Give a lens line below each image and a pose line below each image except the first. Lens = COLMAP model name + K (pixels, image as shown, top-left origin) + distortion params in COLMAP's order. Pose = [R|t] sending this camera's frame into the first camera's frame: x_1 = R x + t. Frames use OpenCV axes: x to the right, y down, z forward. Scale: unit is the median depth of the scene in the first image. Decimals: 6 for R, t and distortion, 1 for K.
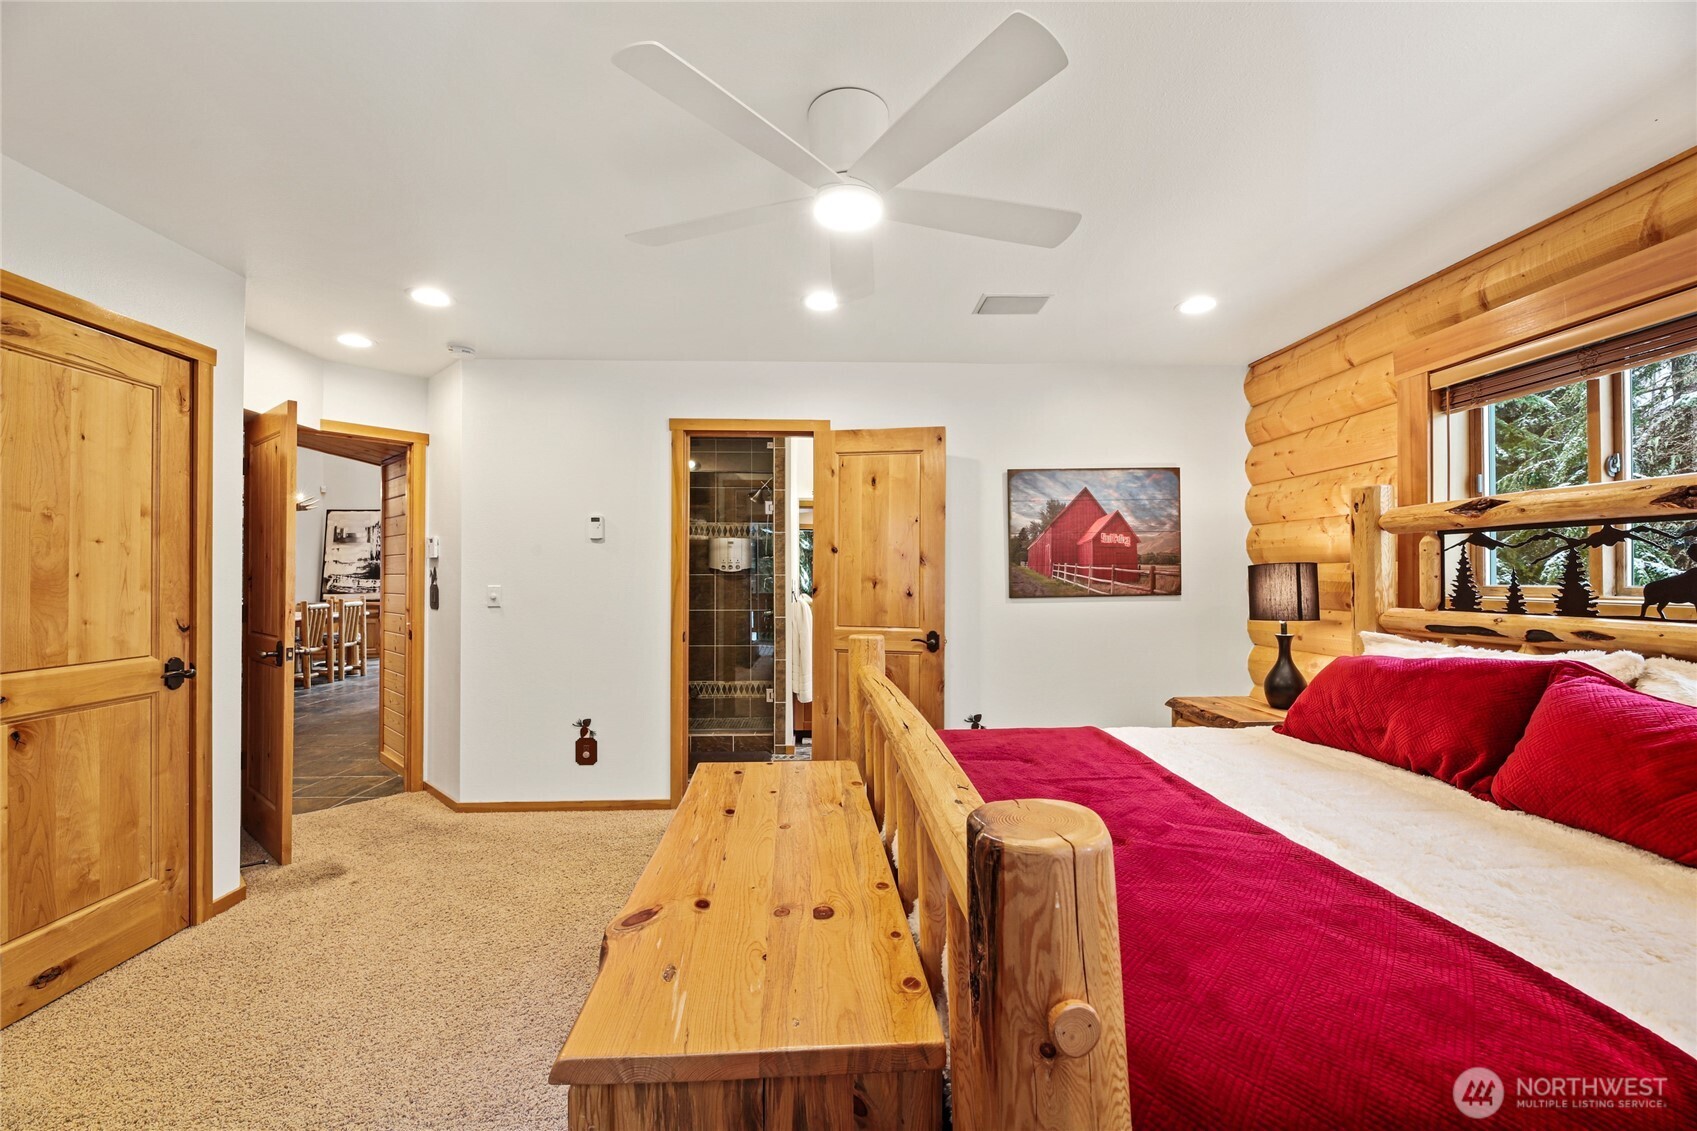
lens RADIAL K [[683.1, 0, 844.7], [0, 683.1, 570.2], [0, 0, 1]] dist [0.000065, -0.002389]
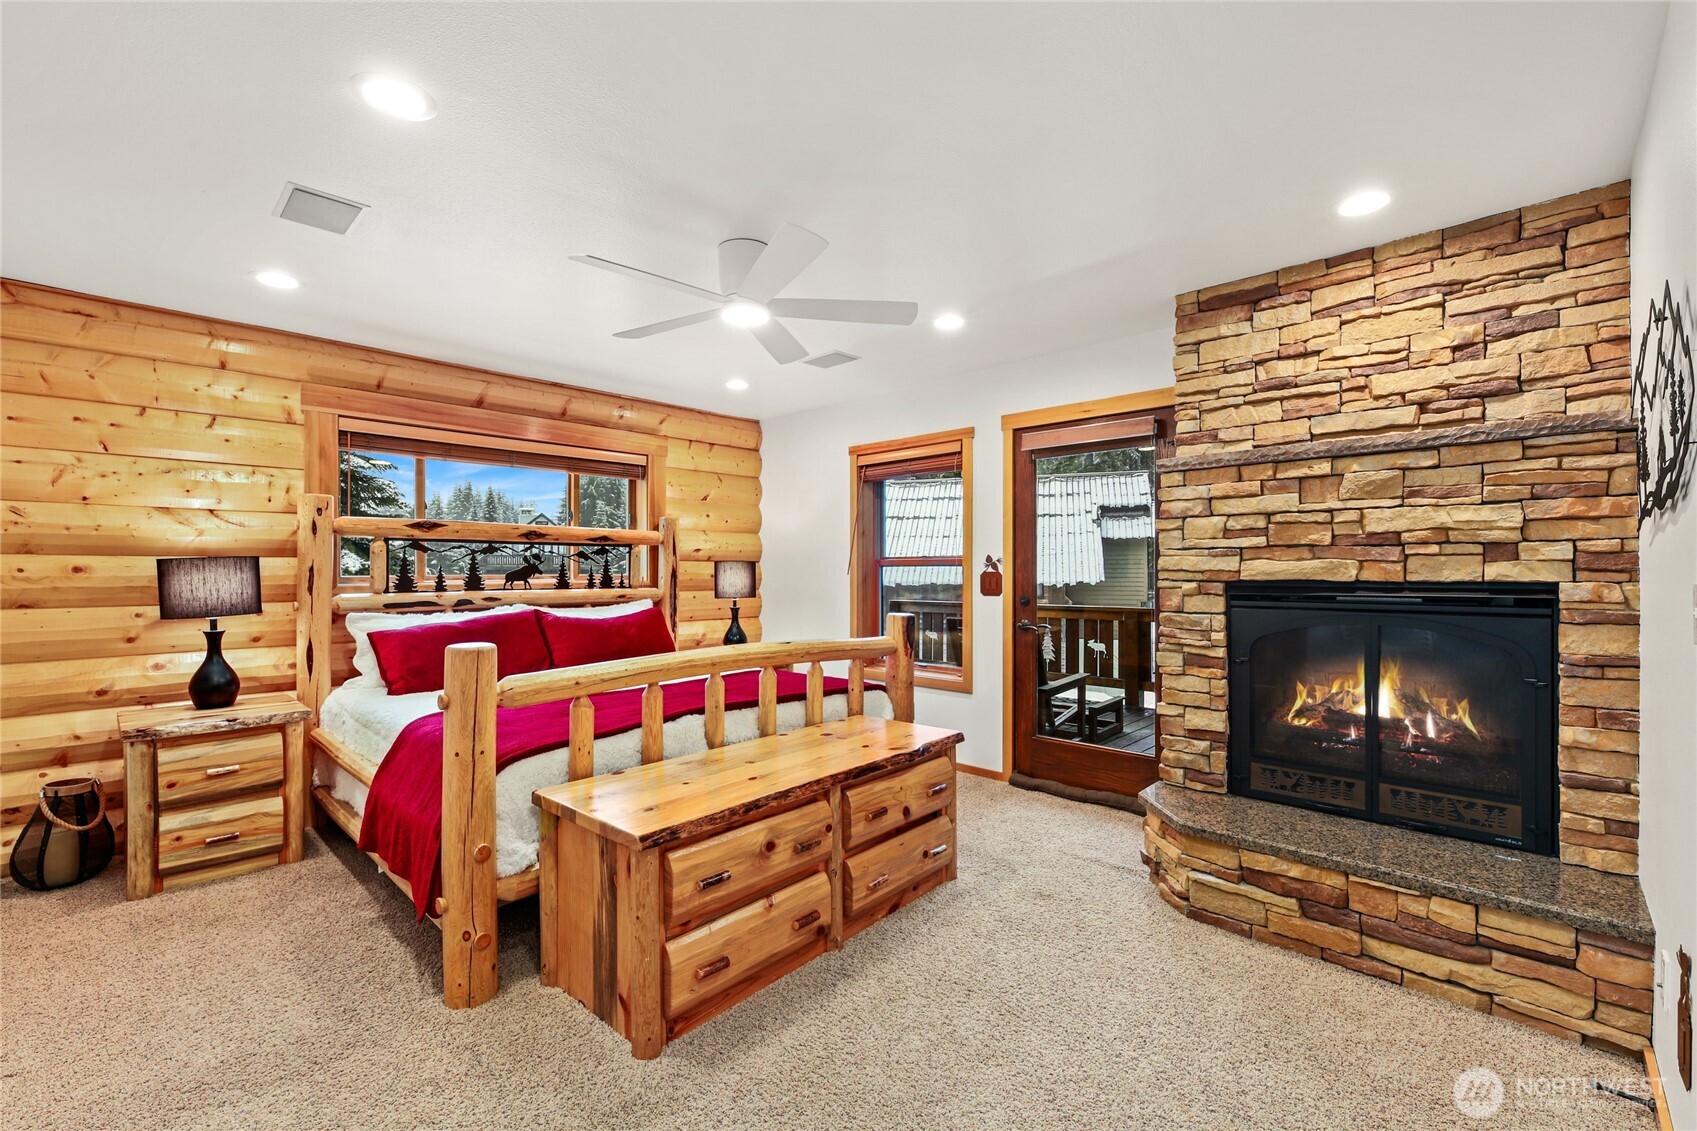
lens RADIAL K [[720.9, 0, 848.5], [0, 720.9, 565.5], [0, 0, 1]] dist [0.000554, 0.000056]
pose [[-0.701667, 0.008544, 0.712454, -0.963843], [-0.001349, 0.999910, -0.013320, 0.020495], [-0.712504, -0.010308, -0.701592, 1.484678]]
